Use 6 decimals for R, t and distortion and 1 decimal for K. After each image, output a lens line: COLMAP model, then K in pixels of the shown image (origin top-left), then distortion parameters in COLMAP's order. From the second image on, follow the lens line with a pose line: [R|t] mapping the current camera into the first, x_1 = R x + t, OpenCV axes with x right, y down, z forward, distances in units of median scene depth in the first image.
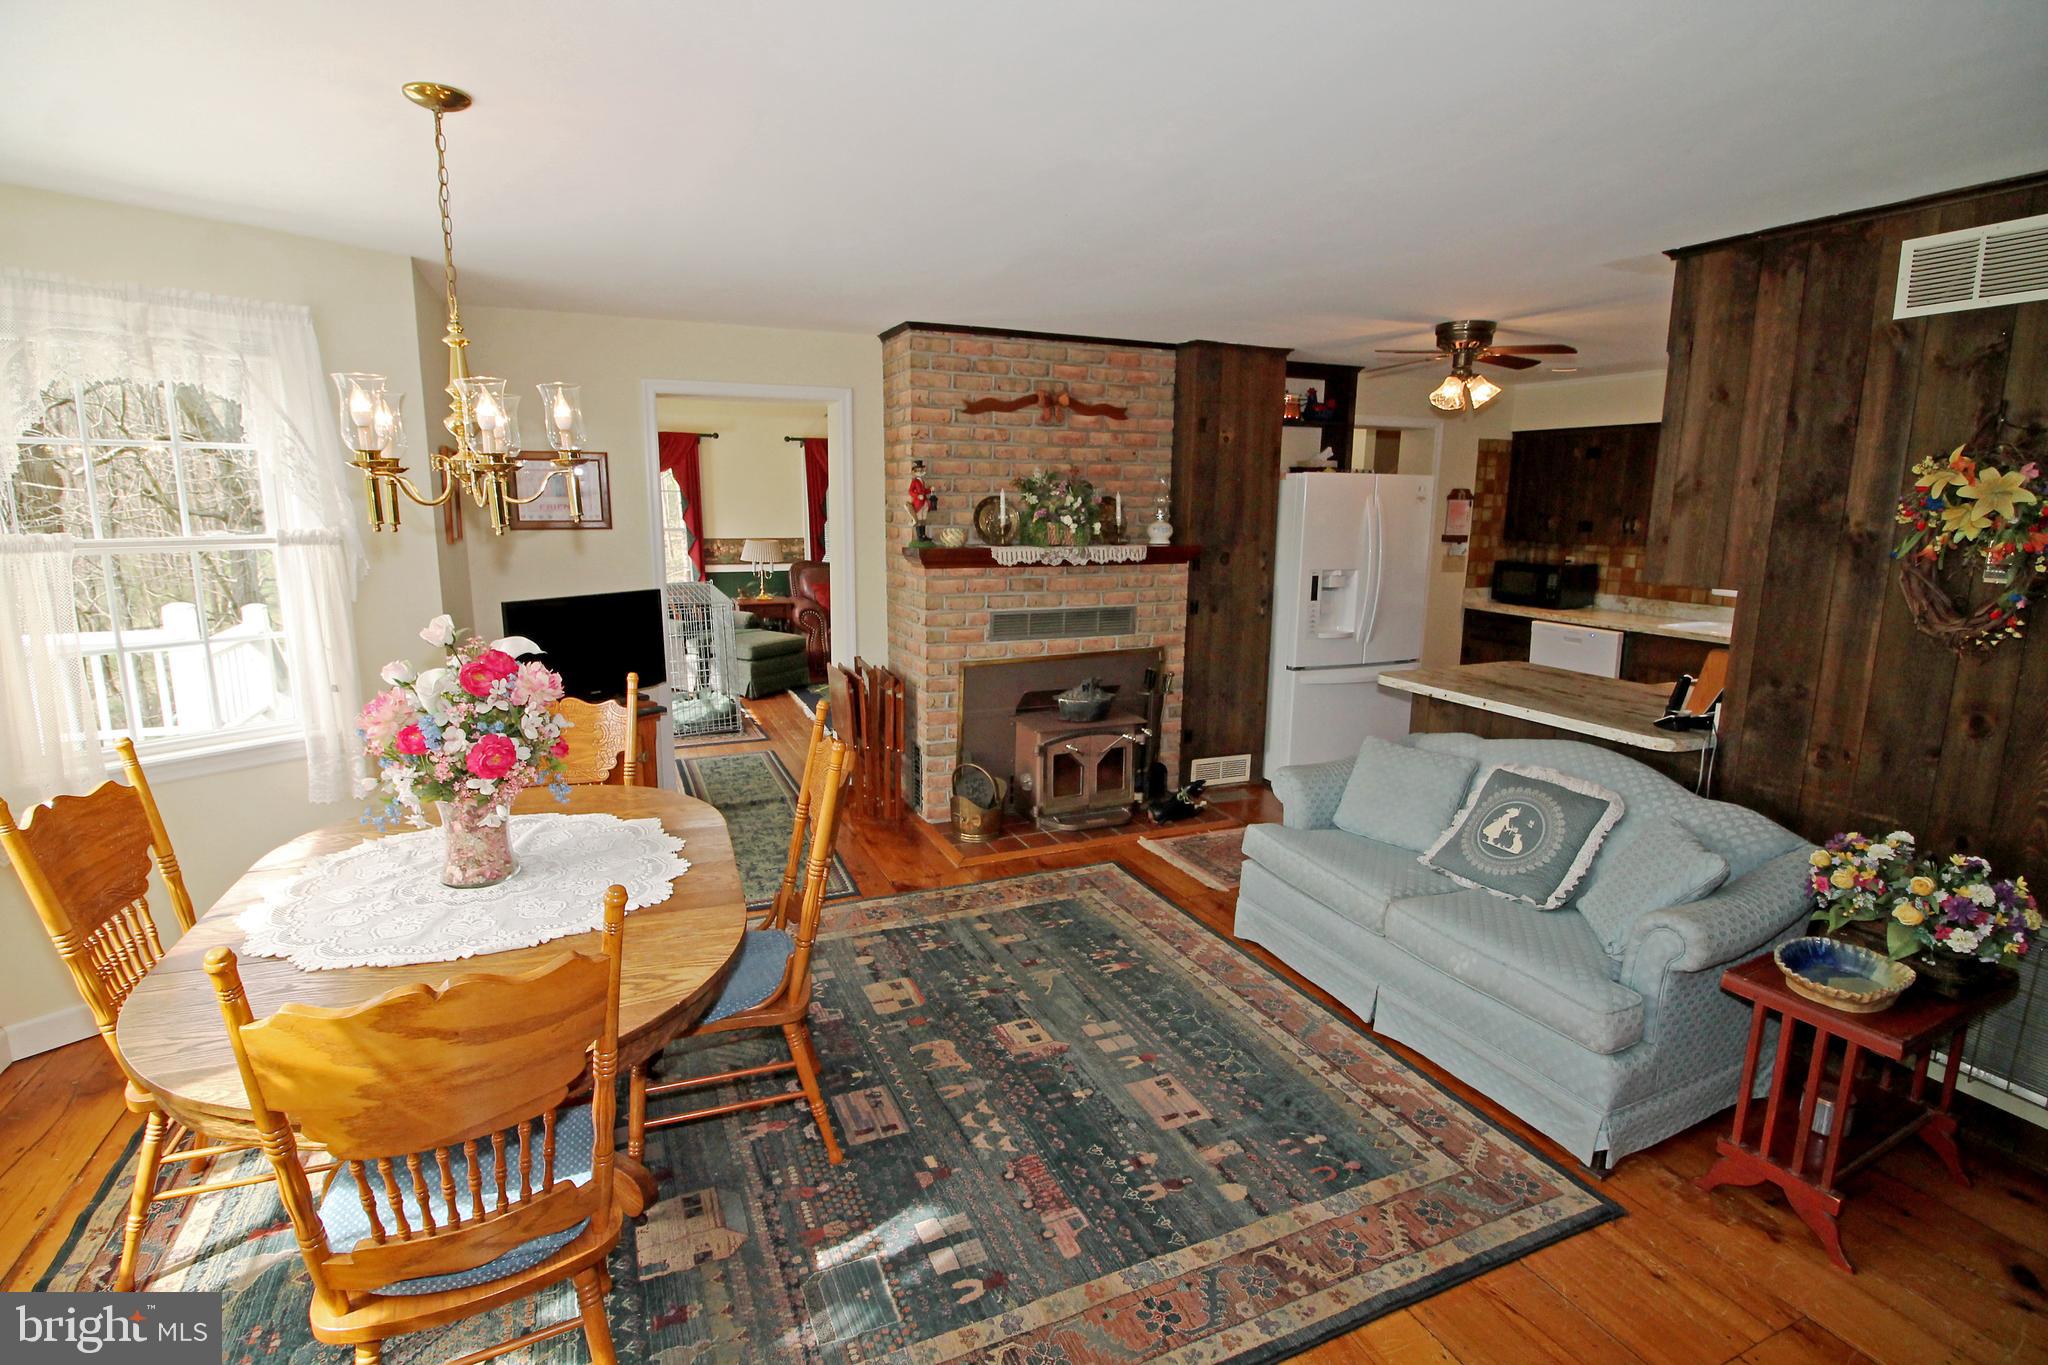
lens RADIAL K [[948.3, 0, 1019.9], [0, 948.3, 672.6], [0, 0, 1]] dist [0.000041, -0.011878]
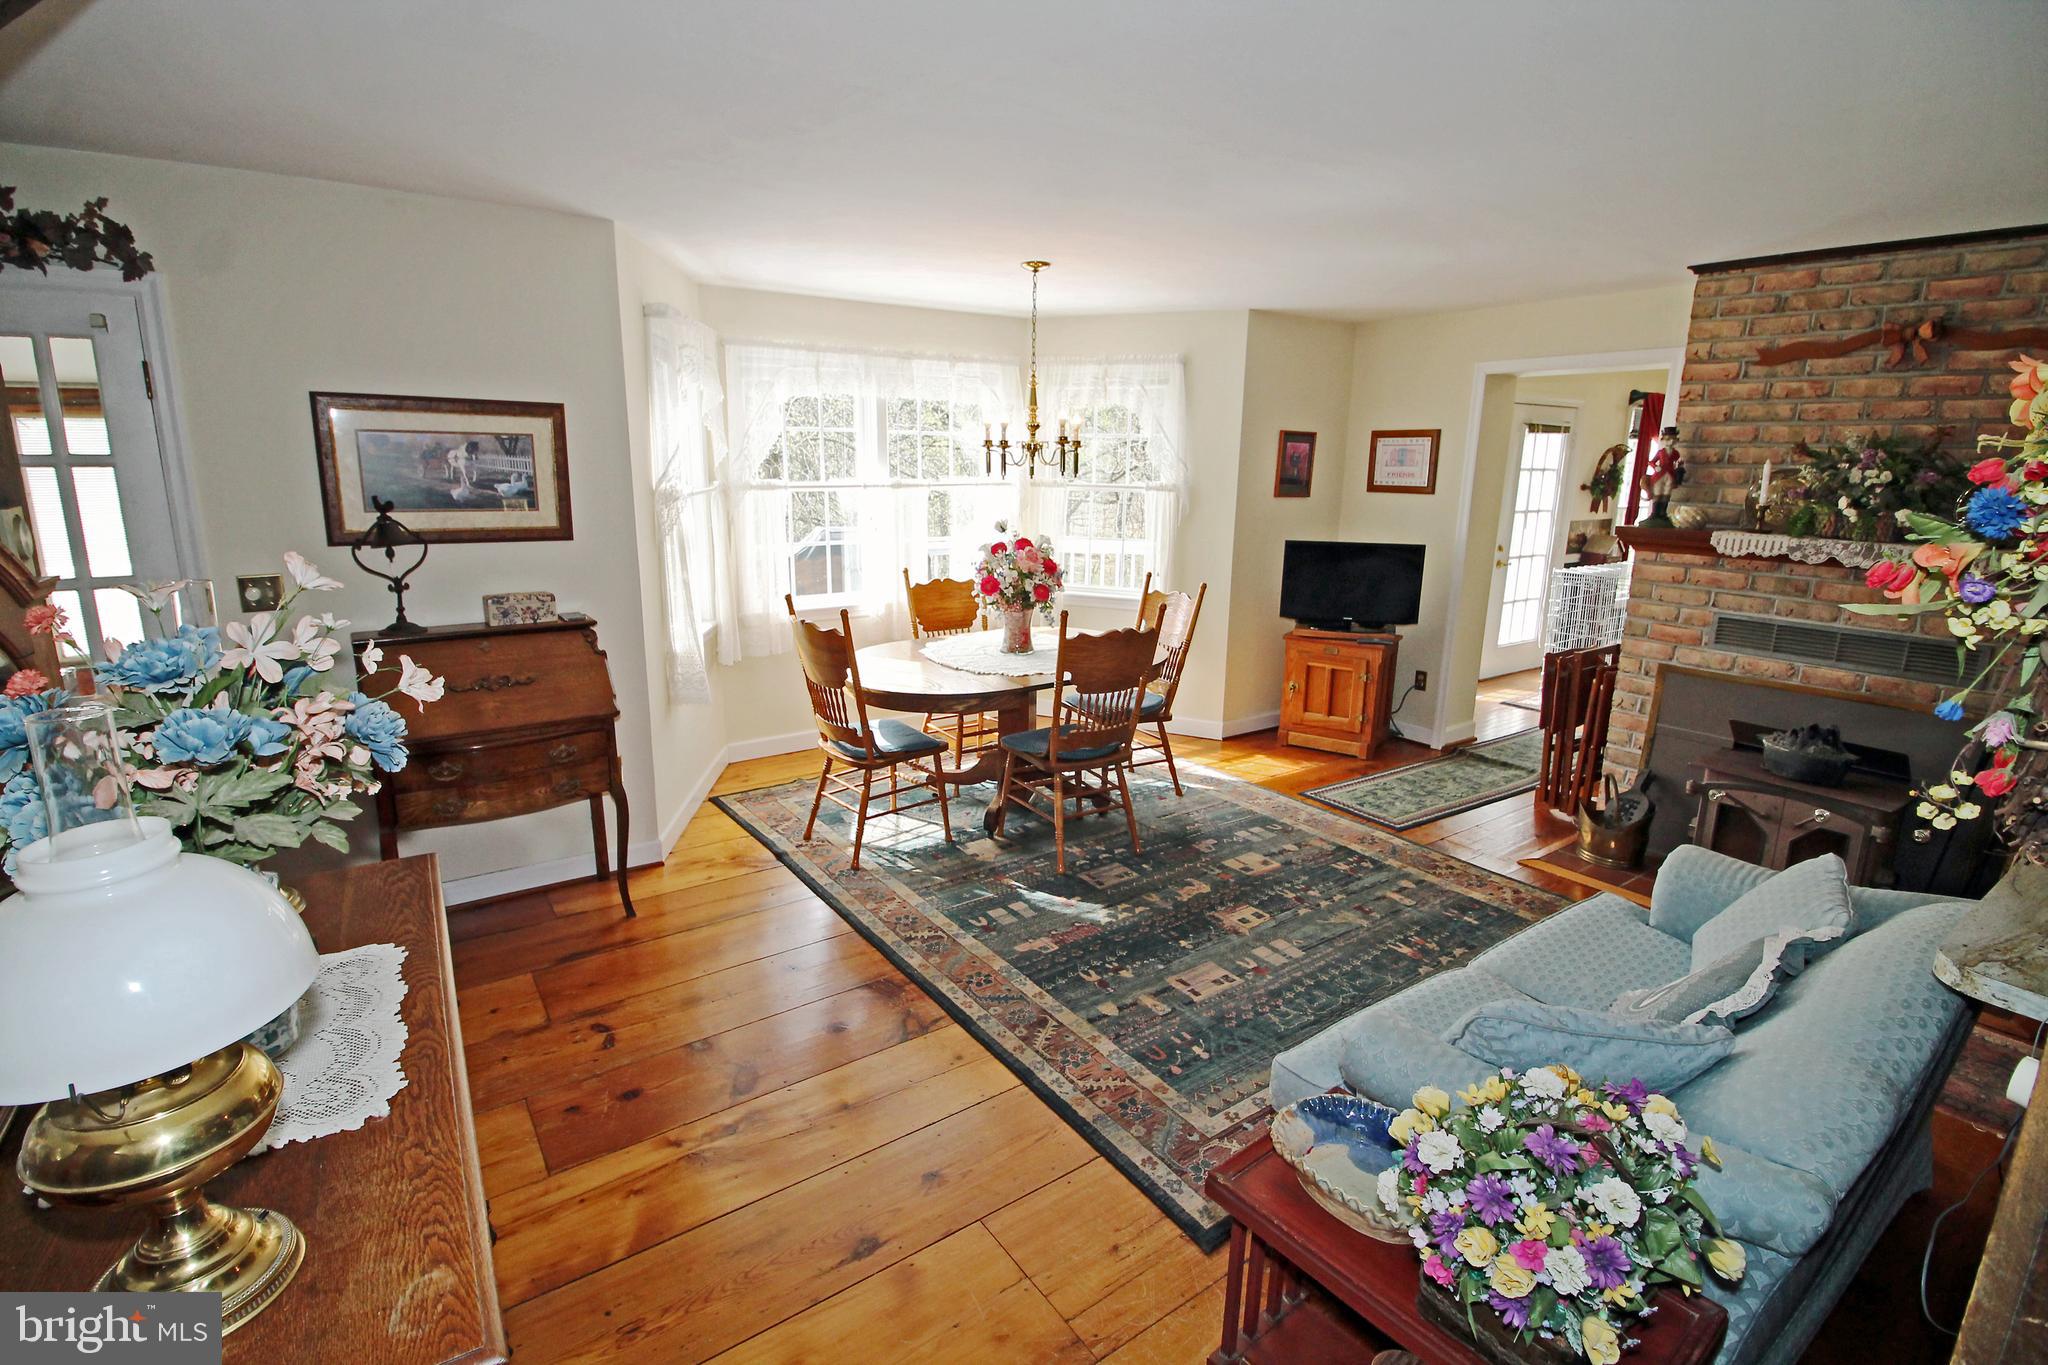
lens RADIAL K [[948.3, 0, 1019.9], [0, 948.3, 672.6], [0, 0, 1]] dist [0.000041, -0.011878]
pose [[0.208839, 0.210761, -0.954969, 0.642881], [-0.188642, 0.966843, 0.172128, -0.042112], [0.959583, 0.144200, 0.241673, 0.248614]]
